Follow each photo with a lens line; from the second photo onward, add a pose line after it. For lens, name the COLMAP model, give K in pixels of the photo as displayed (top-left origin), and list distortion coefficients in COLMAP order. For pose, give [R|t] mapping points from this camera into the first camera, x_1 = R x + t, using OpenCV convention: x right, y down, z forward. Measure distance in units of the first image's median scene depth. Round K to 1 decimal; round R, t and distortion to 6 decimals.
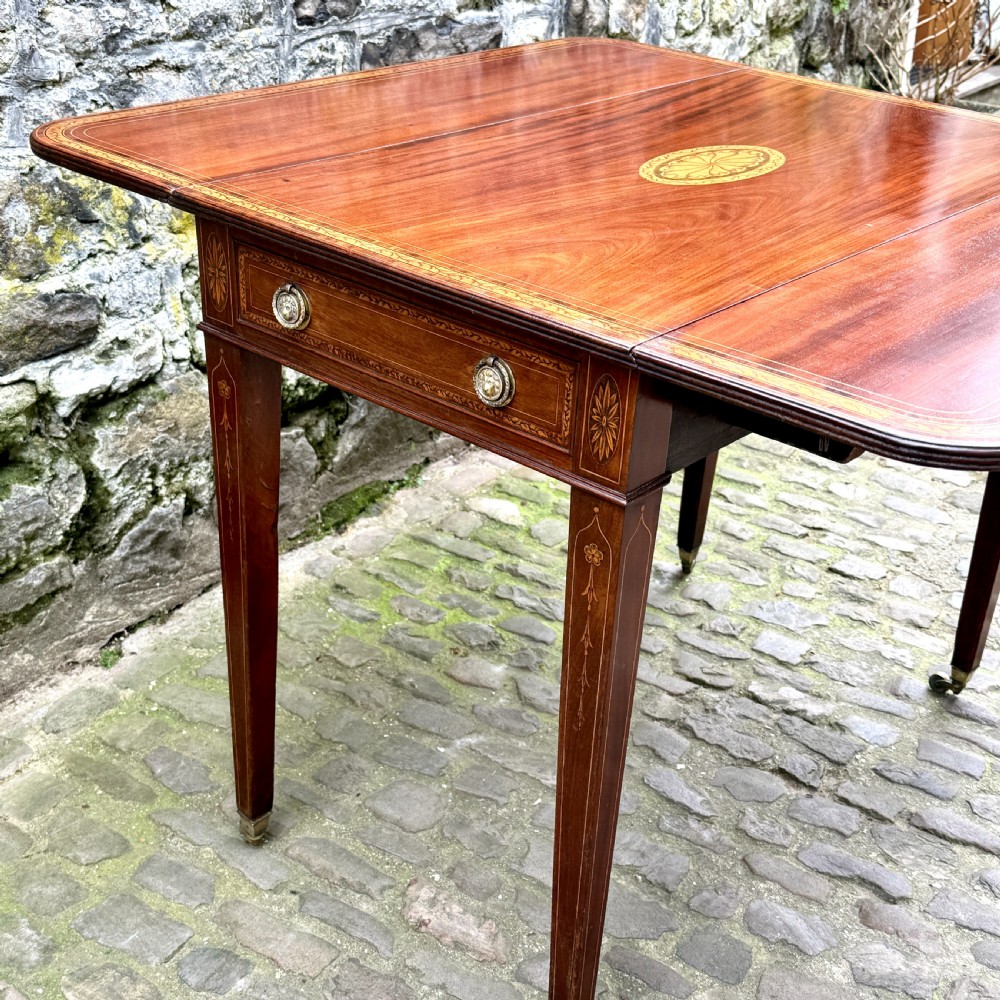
lens RADIAL K [[1412.6, 0, 498.6], [0, 1412.6, 594.9], [0, 0, 1]] dist [0.183117, -0.442821]
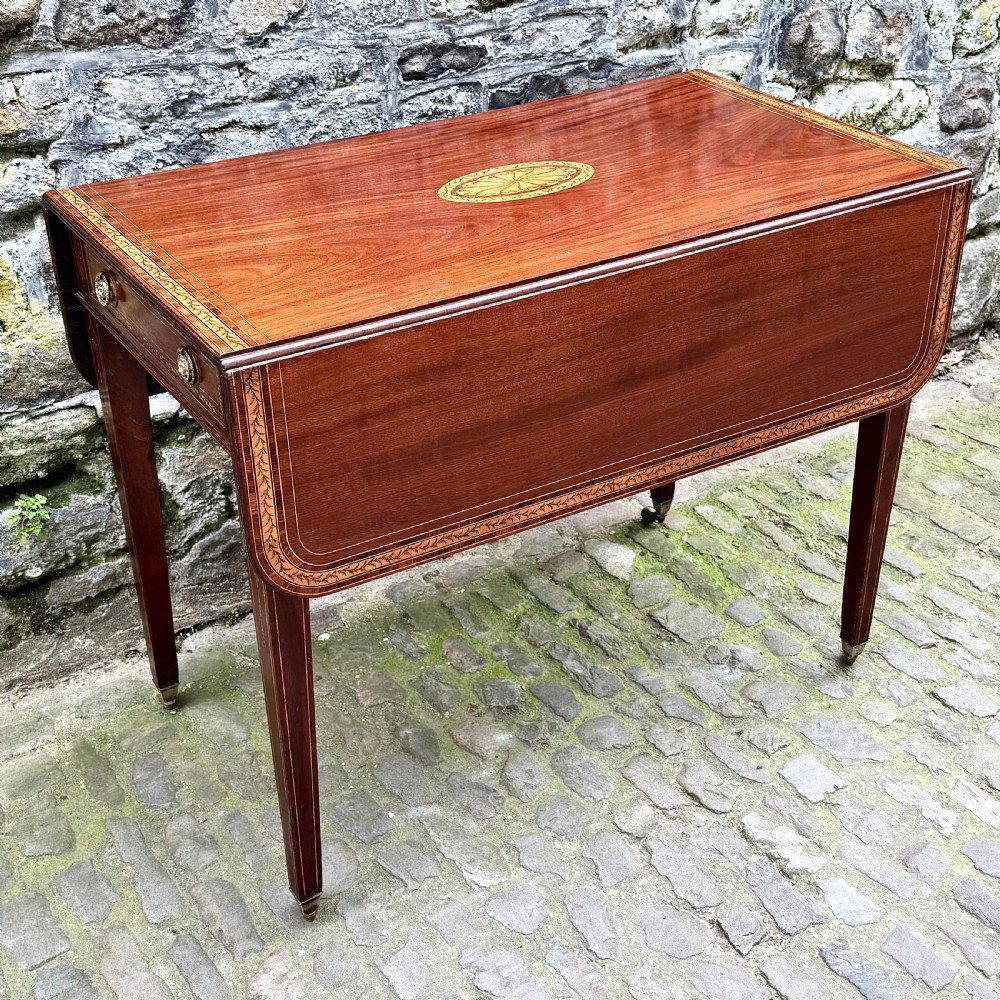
lens RADIAL K [[1426.8, 0, 500.6], [0, 1426.8, 530.5], [0, 0, 1]] dist [0.228534, -0.583677]
pose [[0.920698, 0.165098, -0.353635, 0.349652], [-0.154420, 0.986277, 0.058415, -0.157514], [0.358426, 0.000825, 0.933558, 0.068804]]
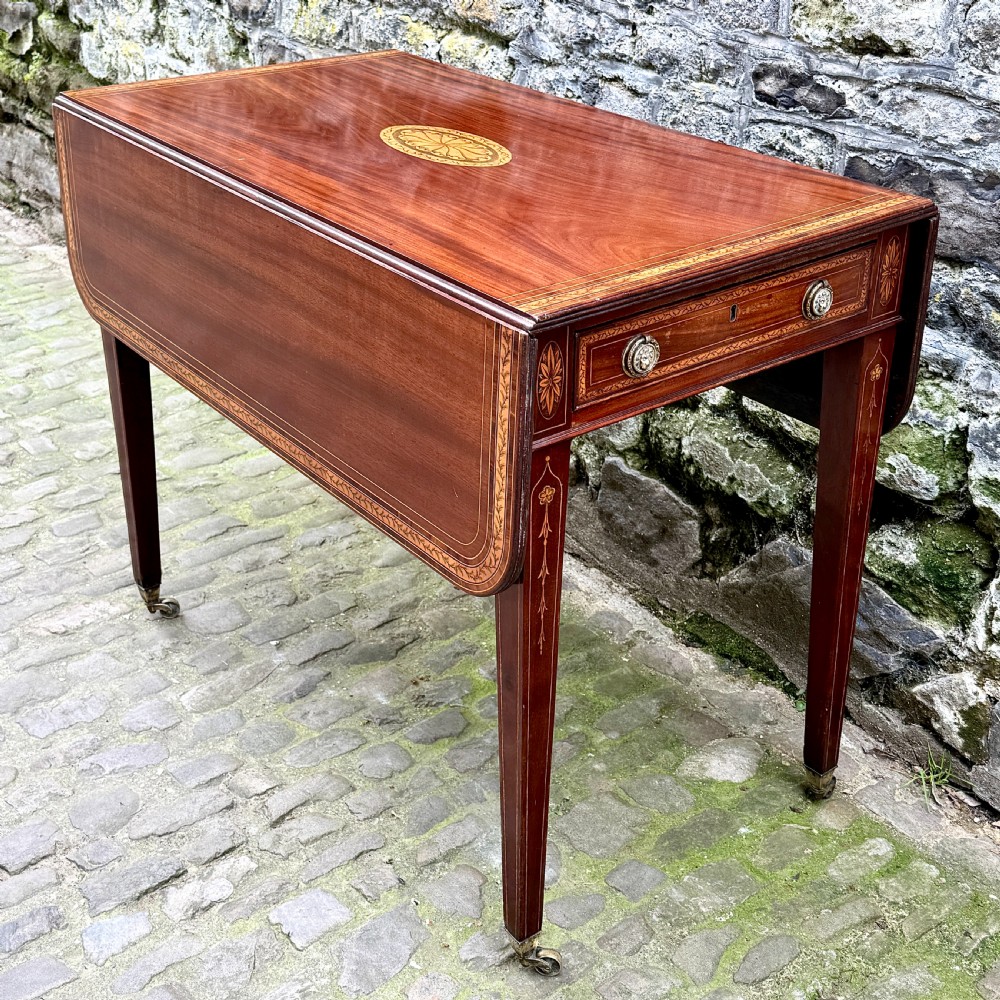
lens RADIAL K [[1401.6, 0, 500.0], [0, 1401.6, 500.0], [0, 0, 1]] dist [0.160372, -0.389949]
pose [[-0.297465, 0.401802, -0.866066, 0.799110], [-0.506291, 0.702688, 0.499899, -0.600260], [0.809435, 0.587183, -0.005596, 1.055225]]
